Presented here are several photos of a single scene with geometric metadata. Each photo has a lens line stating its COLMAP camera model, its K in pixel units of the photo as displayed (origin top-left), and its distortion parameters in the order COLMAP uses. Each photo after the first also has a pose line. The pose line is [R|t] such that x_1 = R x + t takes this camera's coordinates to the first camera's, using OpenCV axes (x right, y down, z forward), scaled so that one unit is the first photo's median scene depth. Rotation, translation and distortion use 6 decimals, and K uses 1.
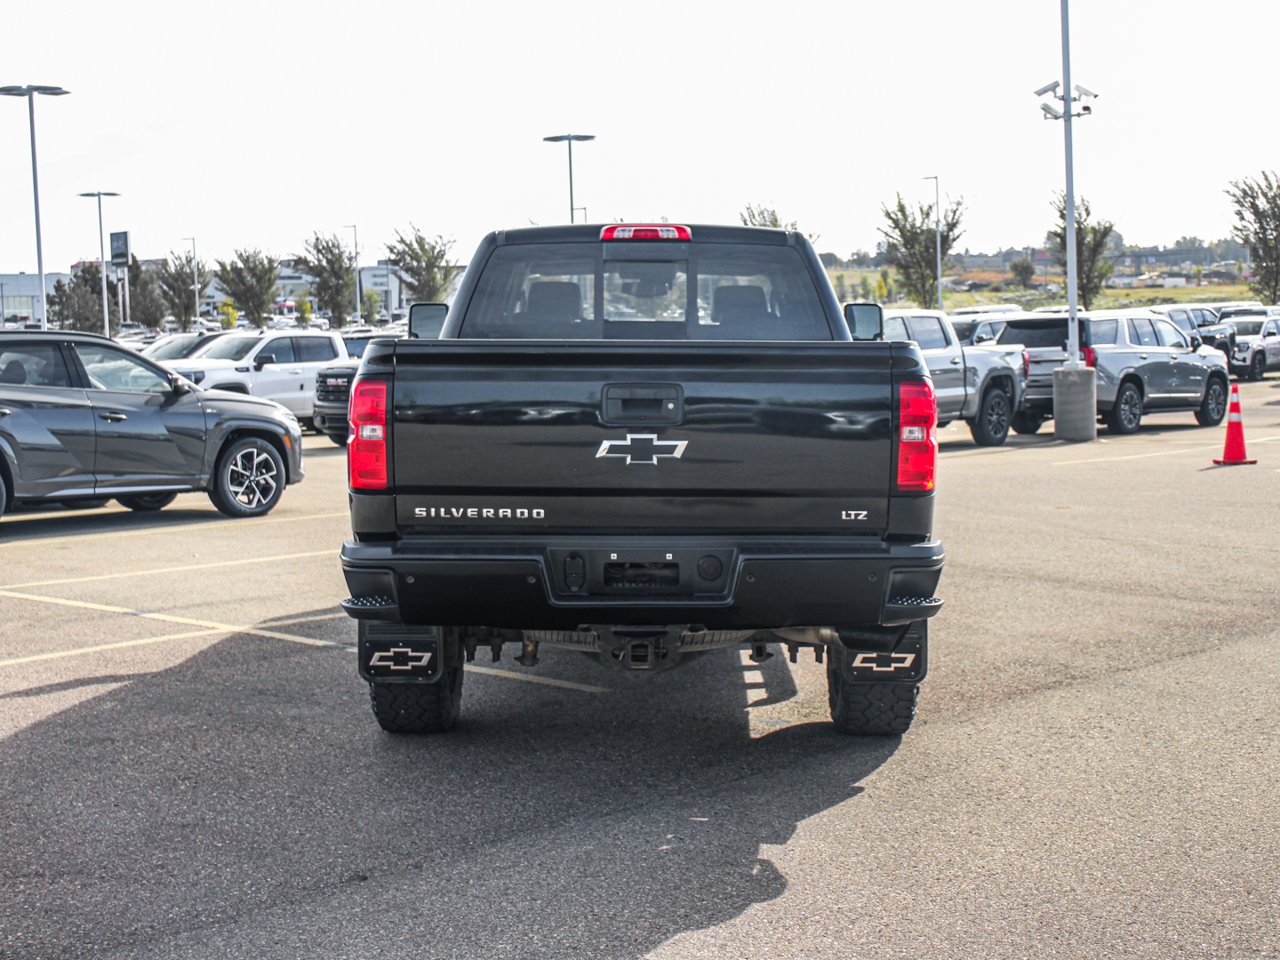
lens RADIAL K [[1719.1, 0, 640.0], [0, 1719.1, 480.0], [0, 0, 1]] dist [-0.010363, 0.054998]
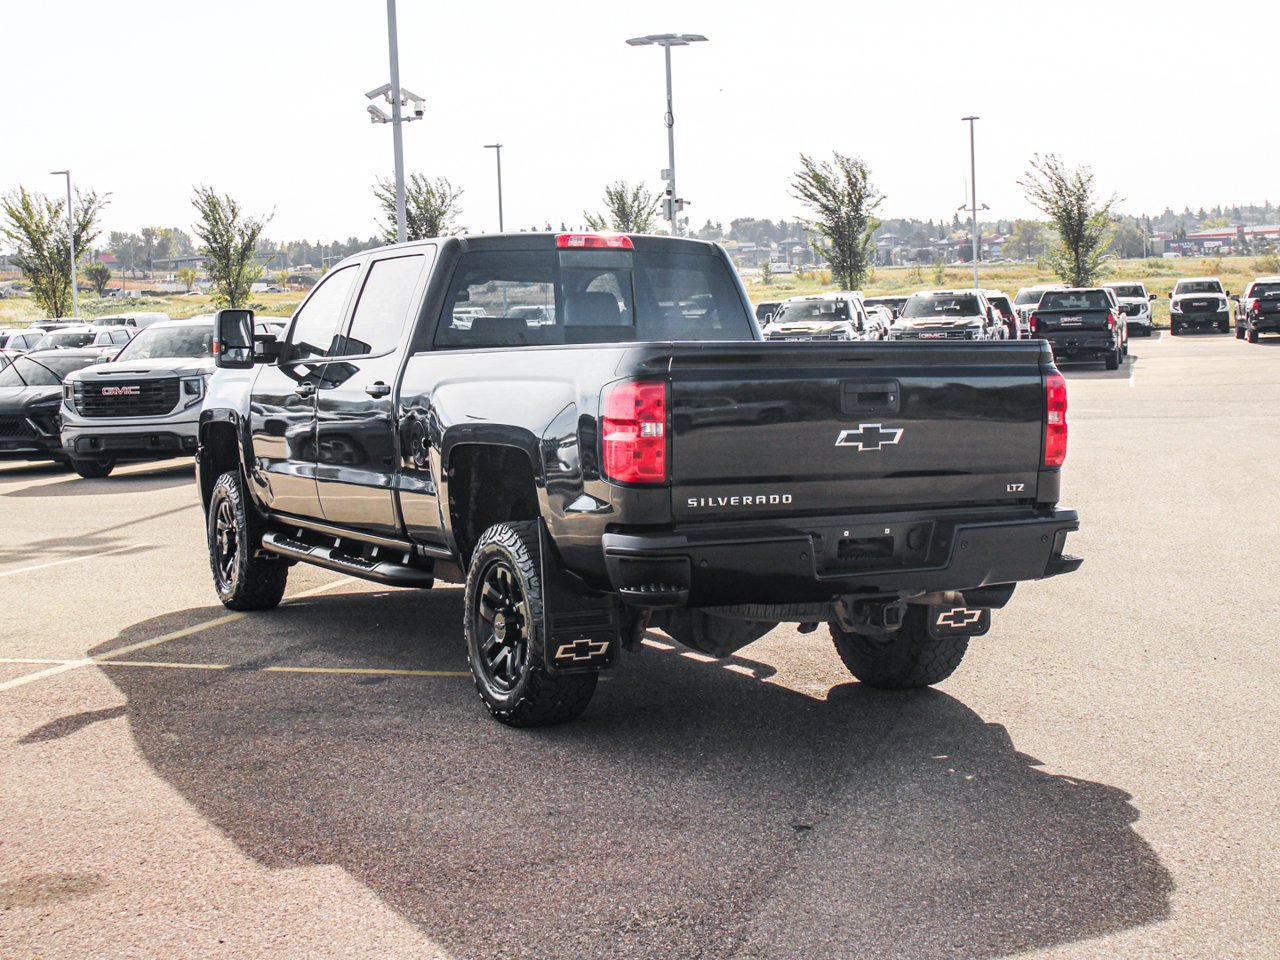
lens RADIAL K [[1865.8, 0, 541.3], [0, 1865.8, 477.3], [0, 0, 1]] dist [-0.019482, -0.027653]
pose [[0.906128, -0.041181, 0.420995, -0.510826], [0.046587, 0.998911, -0.002560, 0.001078], [-0.420431, 0.021932, 0.907059, -0.014379]]
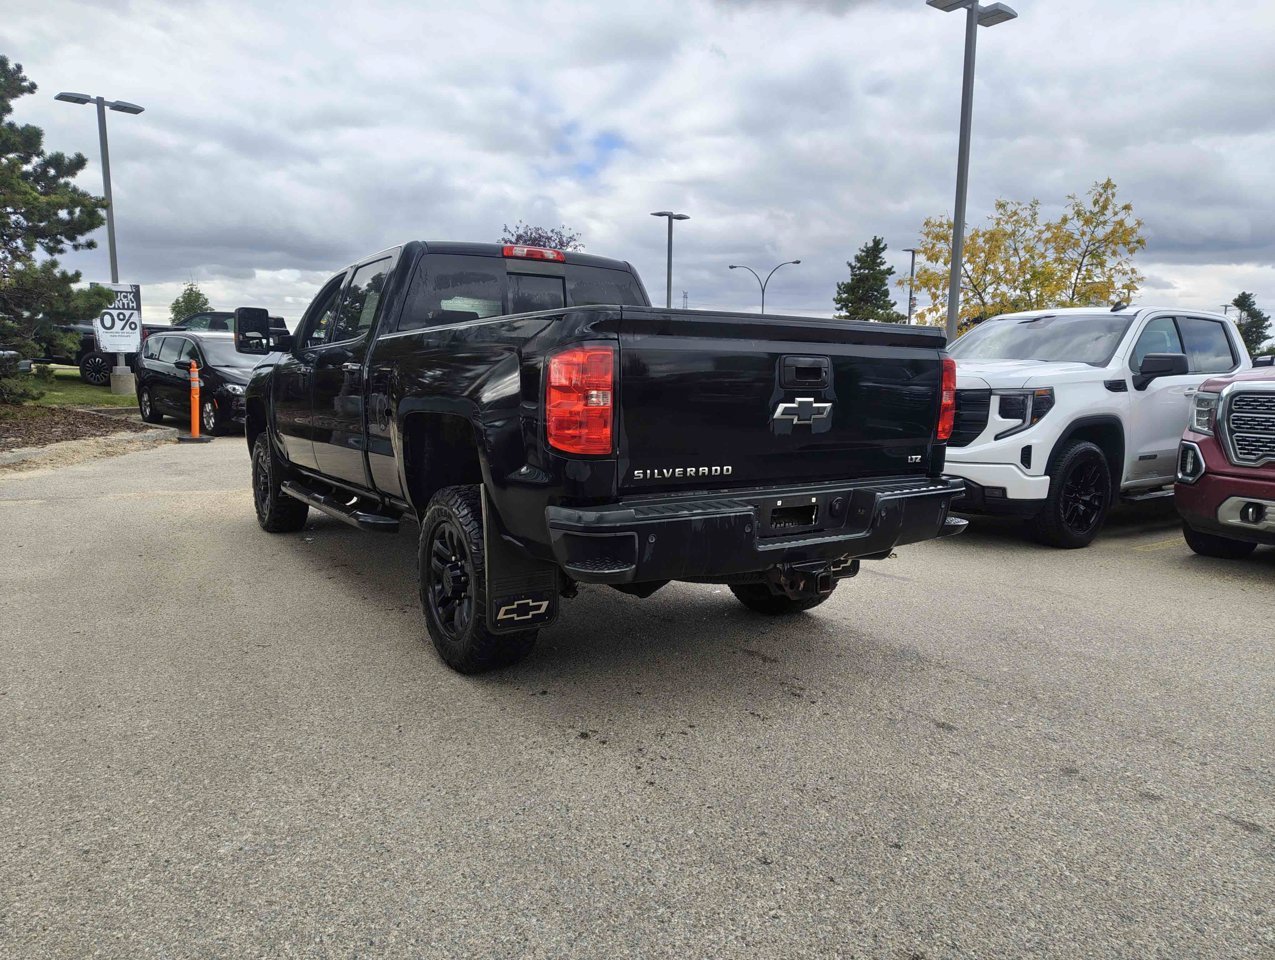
lens RADIAL K [[872.7, 0, 610.4], [0, 872.7, 475.0], [0, 0, 1]] dist [0.002712, 0.005106]
pose [[0.846306, -0.054321, 0.529921, -0.307951], [0.033932, 0.998264, 0.048140, -0.005209], [-0.531616, -0.022760, 0.846680, 0.404754]]
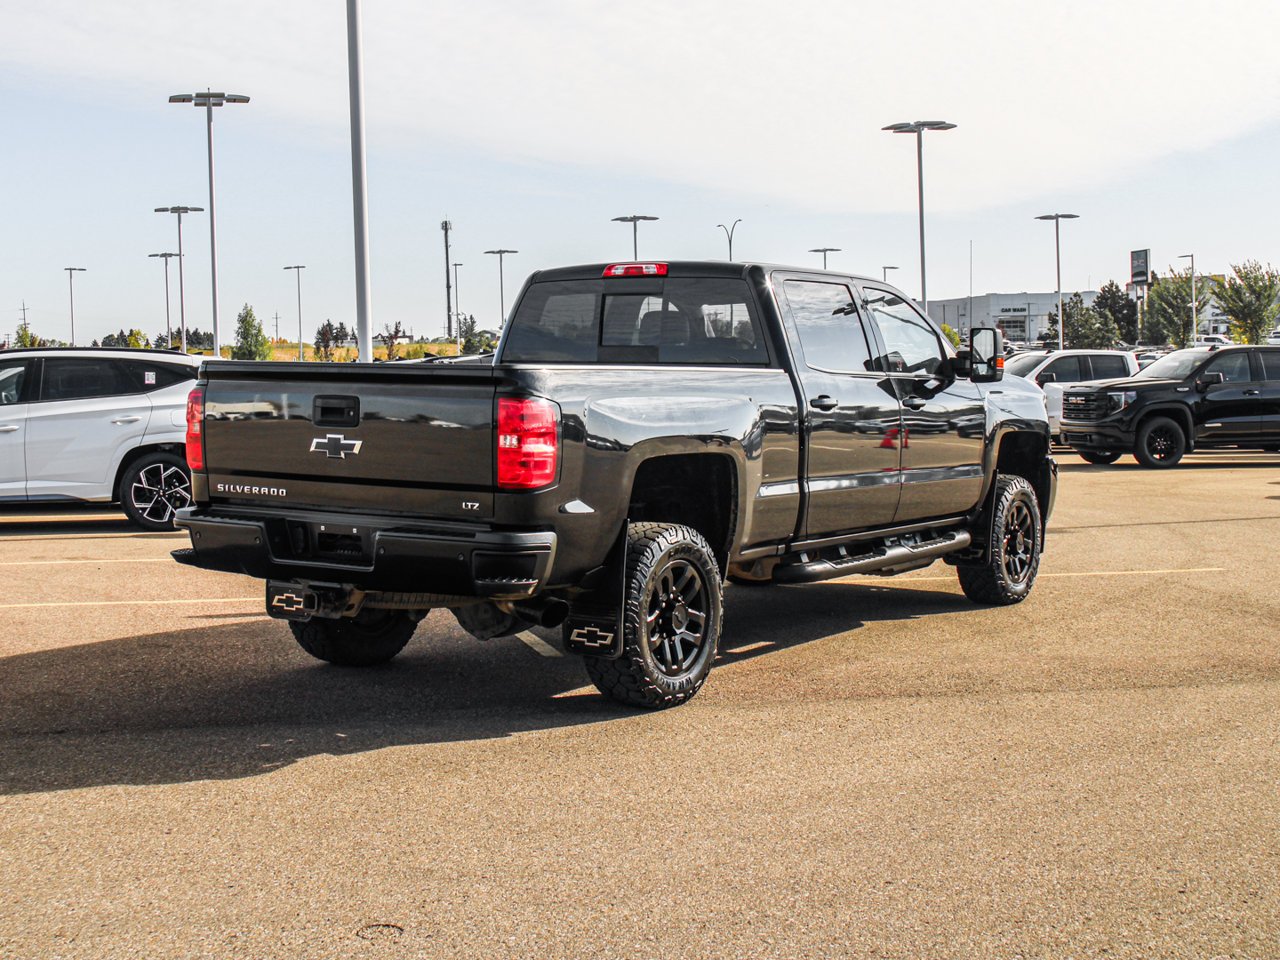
lens RADIAL K [[1719.1, 0, 640.0], [0, 1719.1, 480.0], [0, 0, 1]] dist [-0.010363, 0.054998]
pose [[0.842578, 0.043318, -0.536829, 0.638401], [-0.048899, 0.998796, 0.003845, -0.006202], [0.536349, 0.023010, 0.843682, 0.023367]]
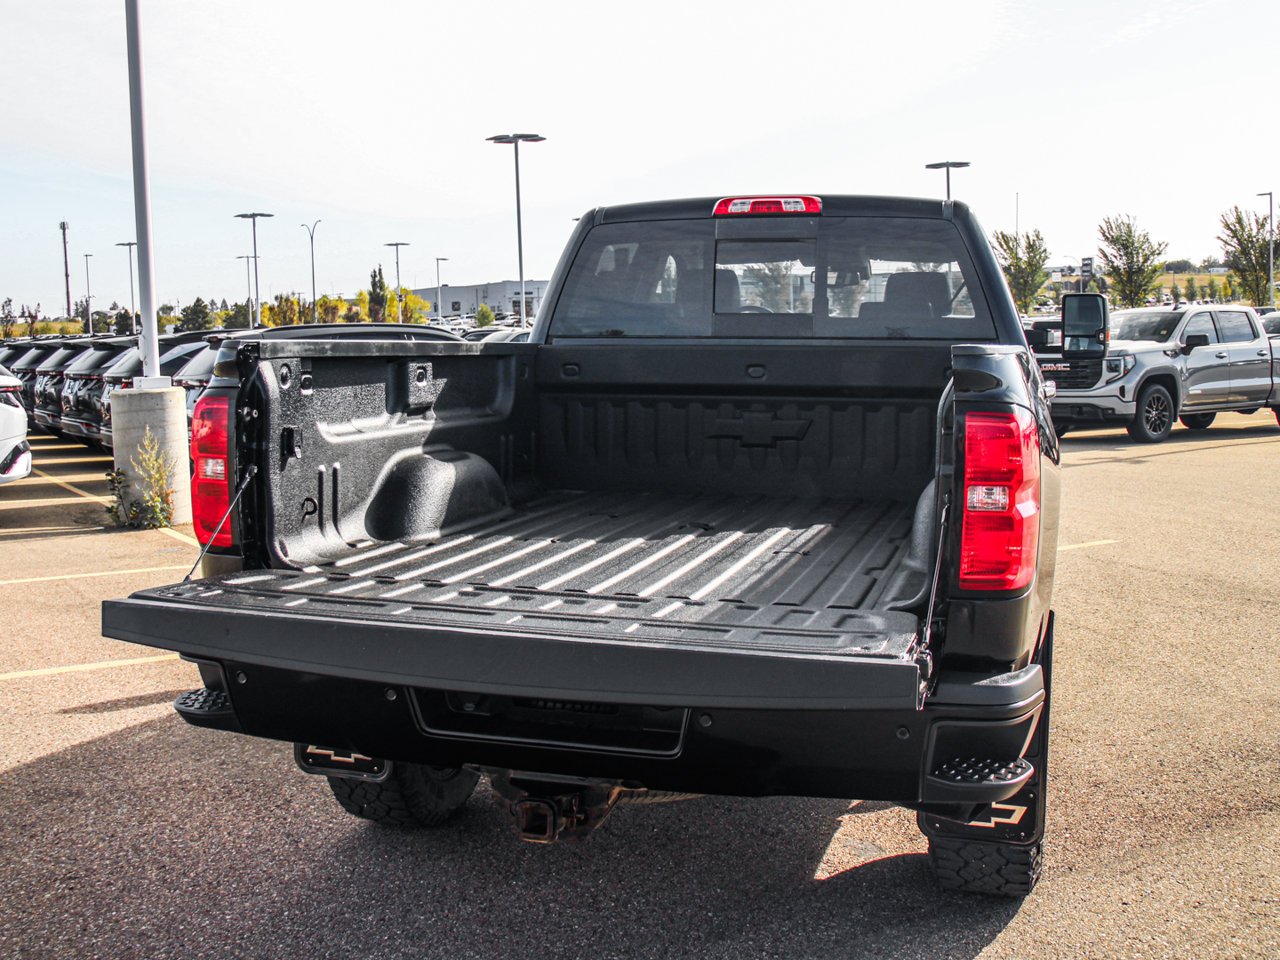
lens RADIAL K [[1332.3, 0, 640.0], [0, 1332.3, 480.0], [0, 0, 1]] dist [-0.058498, 0.005911]
pose [[0.962397, 0.030987, -0.269873, 0.120507], [-0.022596, 0.999161, 0.034145, -0.033488], [0.270704, -0.026763, 0.962290, 0.371608]]
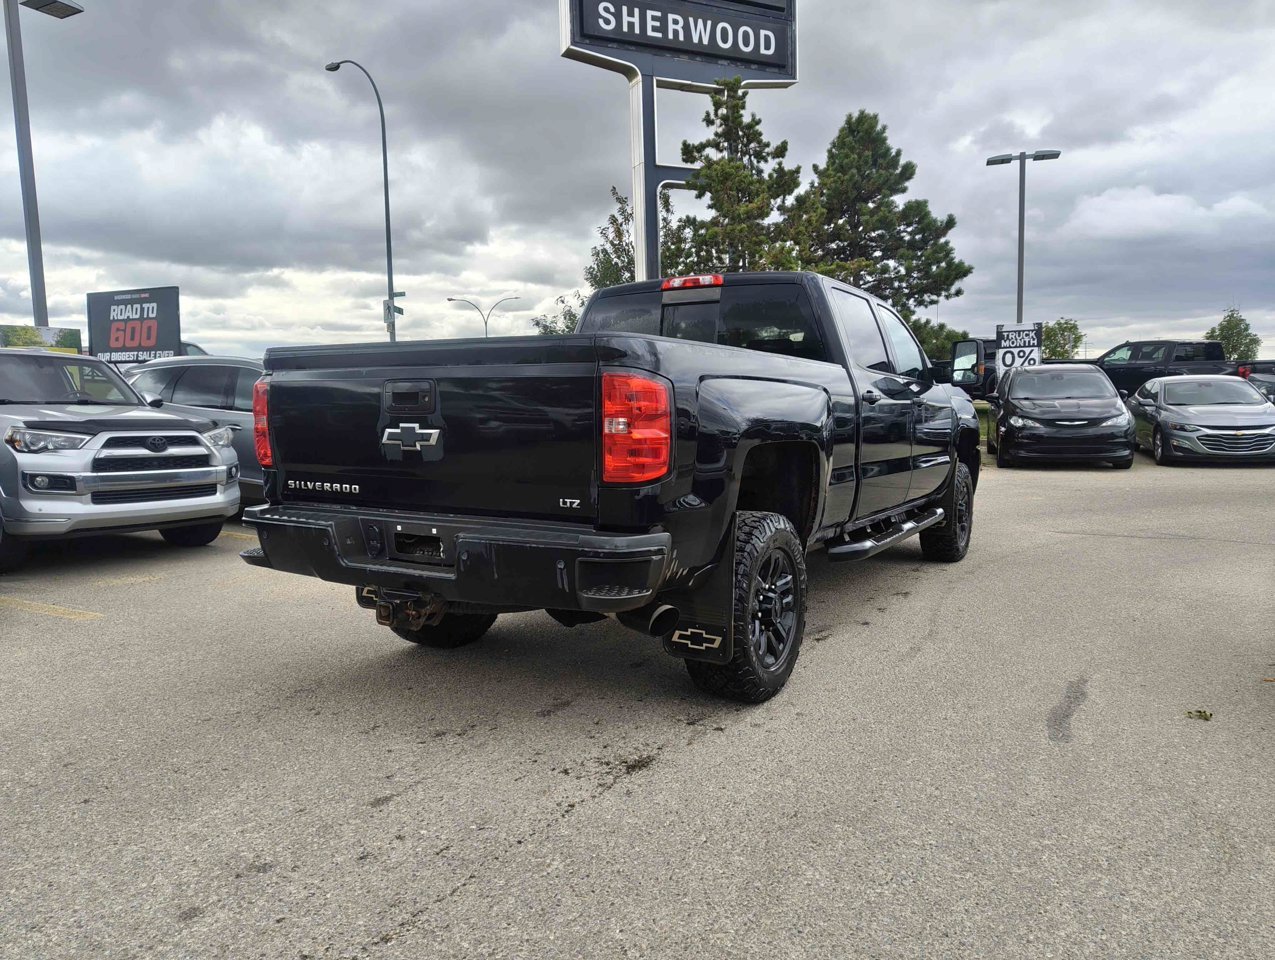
lens RADIAL K [[869.7, 0, 657.1], [0, 869.7, 485.8], [0, 0, 1]] dist [0.013151, 0.000332]
pose [[0.873592, 0.040466, -0.484974, 0.308111], [-0.034100, 0.999177, 0.021946, -0.002434], [0.485464, -0.002634, 0.874253, 0.409652]]
